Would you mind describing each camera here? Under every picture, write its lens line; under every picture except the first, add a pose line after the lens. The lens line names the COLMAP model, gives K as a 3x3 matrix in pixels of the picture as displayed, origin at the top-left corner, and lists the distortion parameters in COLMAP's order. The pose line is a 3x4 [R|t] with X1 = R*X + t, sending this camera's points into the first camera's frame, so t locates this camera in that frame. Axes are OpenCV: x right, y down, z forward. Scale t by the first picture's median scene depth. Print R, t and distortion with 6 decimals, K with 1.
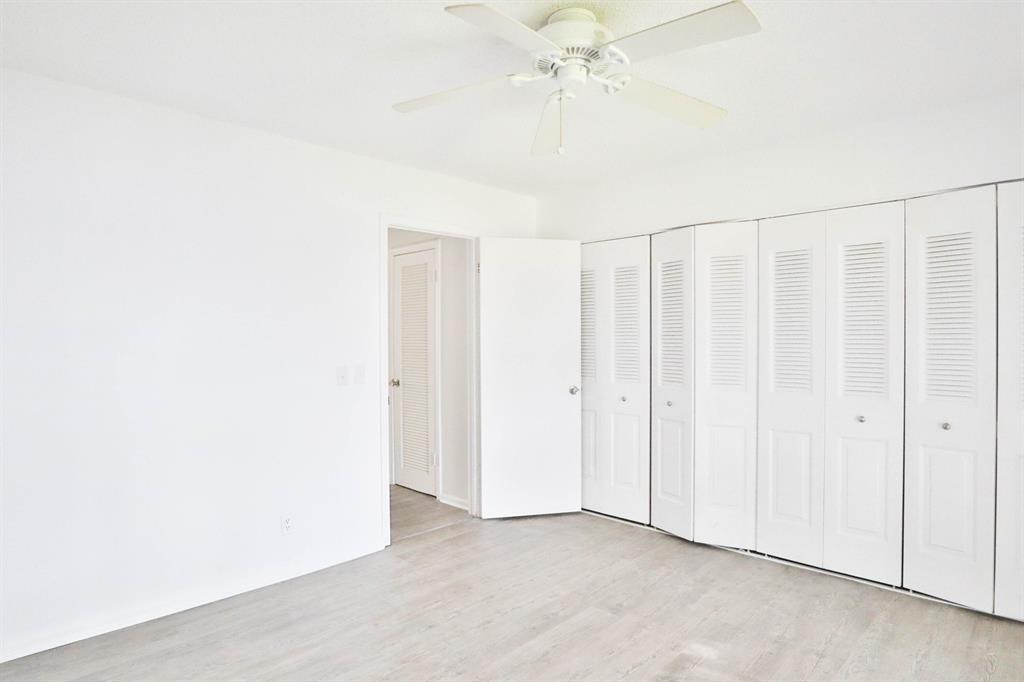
lens RADIAL K [[577.8, 0, 515.3], [0, 577.8, 342.9], [0, 0, 1]] dist [-0.058650, 0.027766]
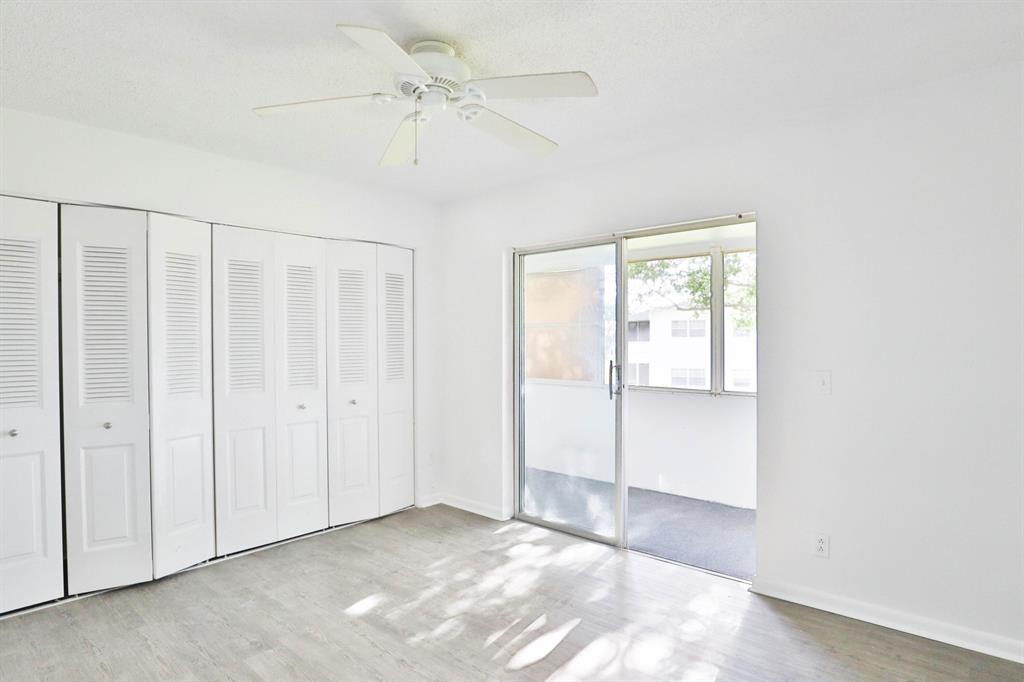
lens RADIAL K [[577.8, 0, 515.3], [0, 577.8, 342.9], [0, 0, 1]] dist [-0.058650, 0.027766]
pose [[-0.043055, -0.005066, 0.999060, -0.655865], [0.013119, 0.999898, 0.005635, -0.007167], [-0.998987, 0.013349, -0.042984, 0.576081]]
